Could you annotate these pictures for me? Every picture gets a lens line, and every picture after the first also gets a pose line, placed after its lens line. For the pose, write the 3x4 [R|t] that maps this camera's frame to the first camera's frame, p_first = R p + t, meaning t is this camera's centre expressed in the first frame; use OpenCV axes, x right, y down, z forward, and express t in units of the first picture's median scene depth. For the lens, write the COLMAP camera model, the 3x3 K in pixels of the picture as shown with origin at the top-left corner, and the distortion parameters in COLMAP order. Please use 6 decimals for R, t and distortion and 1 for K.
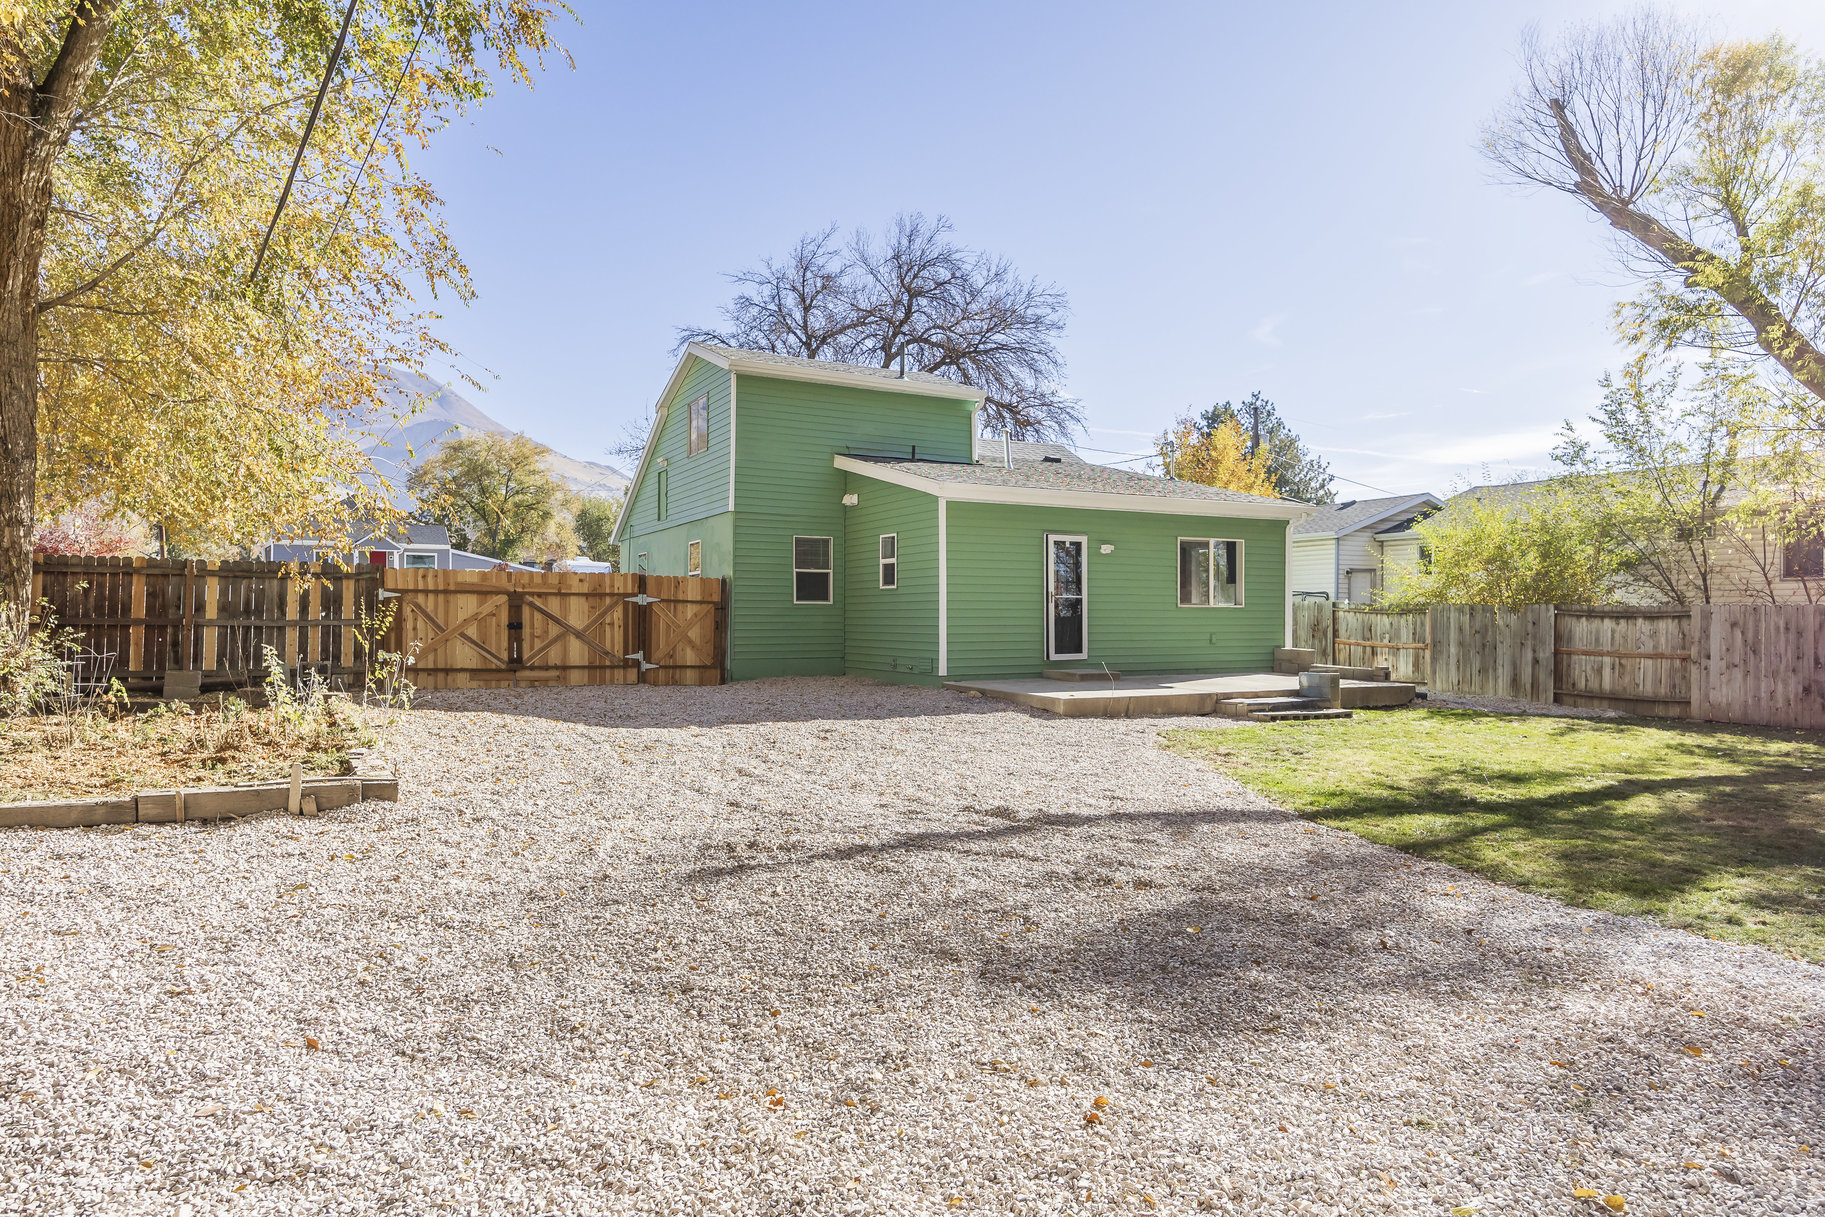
lens RADIAL K [[1179.6, 0, 922.2], [0, 1179.6, 621.0], [0, 0, 1]] dist [0.004337, 0.000380]
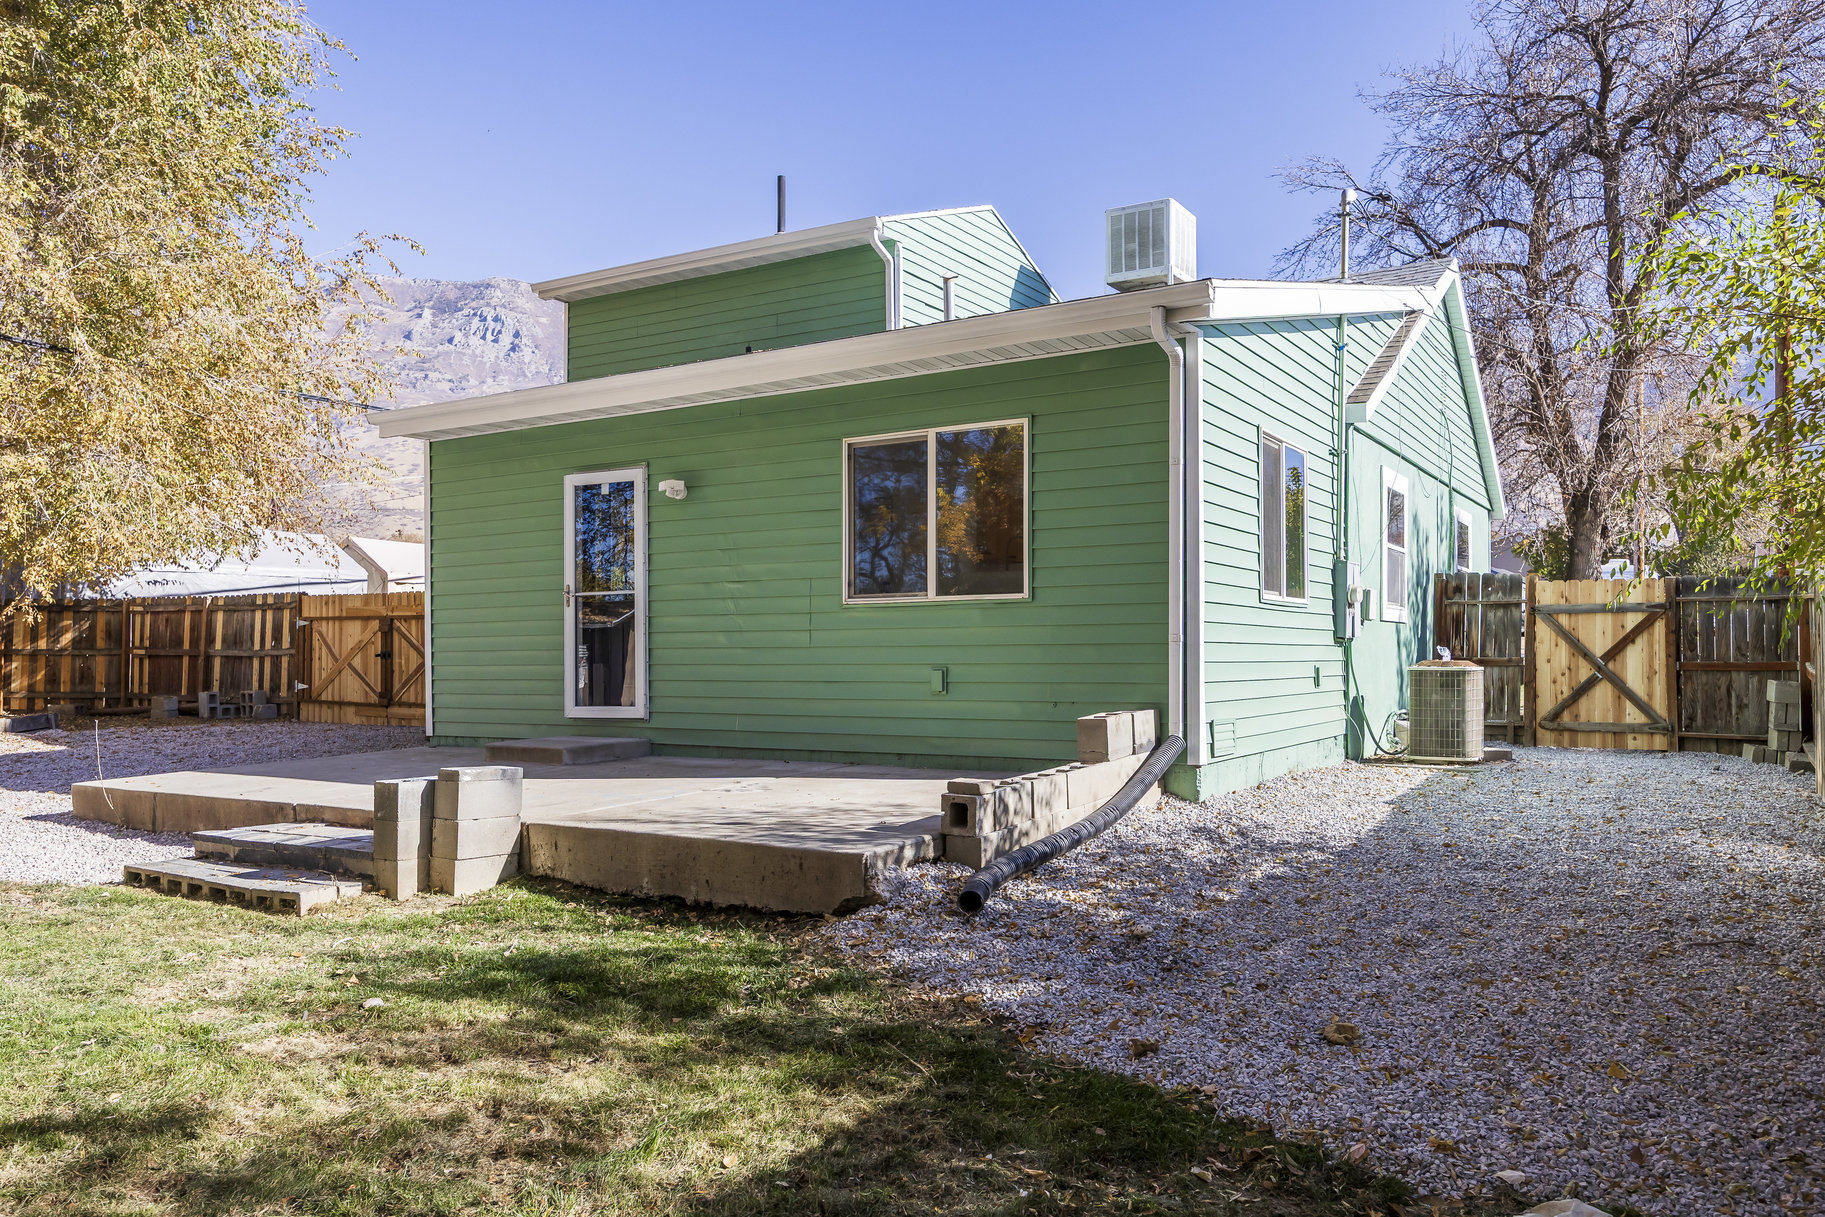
lens RADIAL K [[1326.9, 0, 916.8], [0, 1326.9, 625.1], [0, 0, 1]] dist [-0.009358, -0.003627]
pose [[0.487933, -0.023772, -0.872557, 0.691071], [0.005364, 0.999692, -0.024237, 0.007687], [0.872865, 0.007146, 0.487910, 0.850186]]
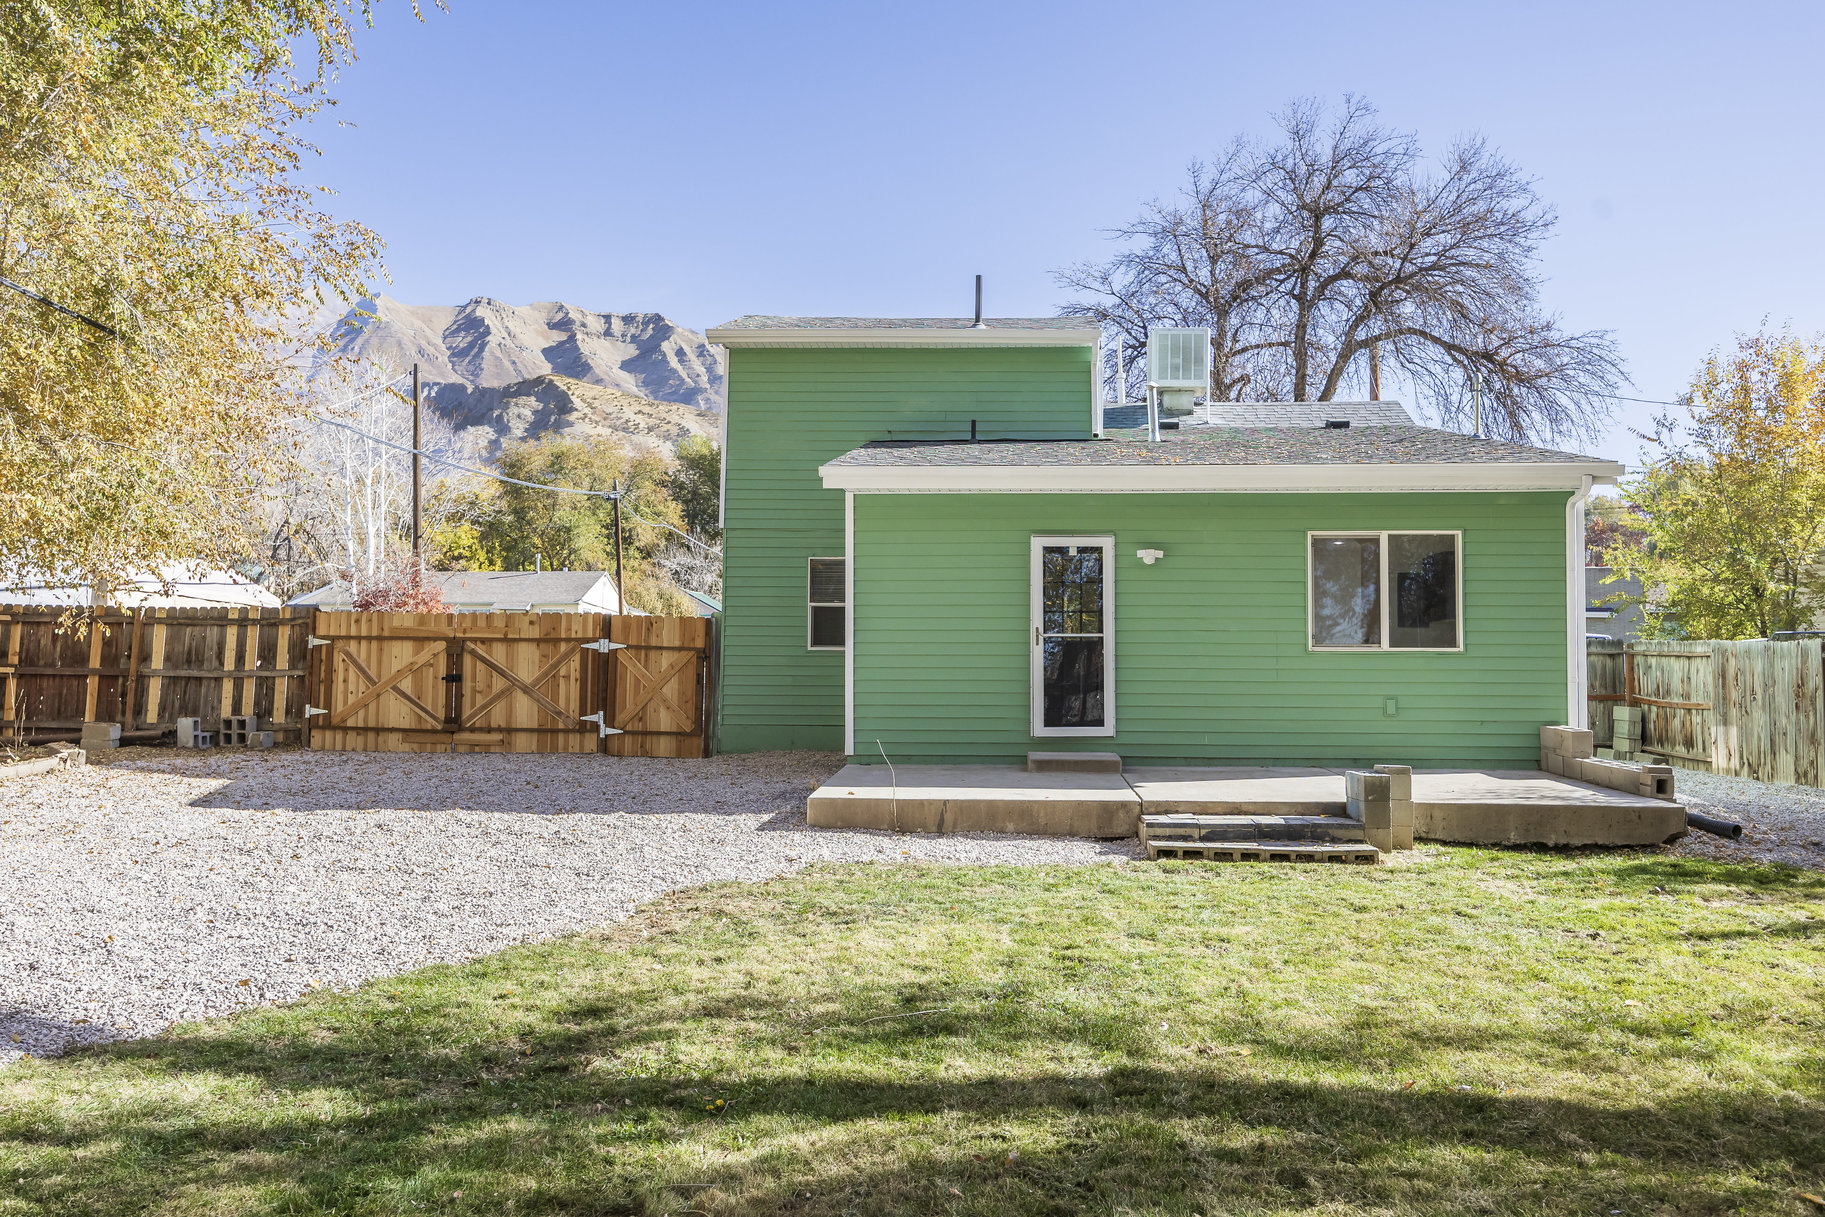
lens RADIAL K [[1421.5, 0, 903.6], [0, 1421.5, 590.6], [0, 0, 1]] dist [-0.002127, 0.000676]
pose [[0.836114, -0.030174, -0.547725, 0.466446], [-0.005059, 0.998019, -0.062702, 0.003457], [0.548532, 0.055197, 0.834306, 0.326680]]
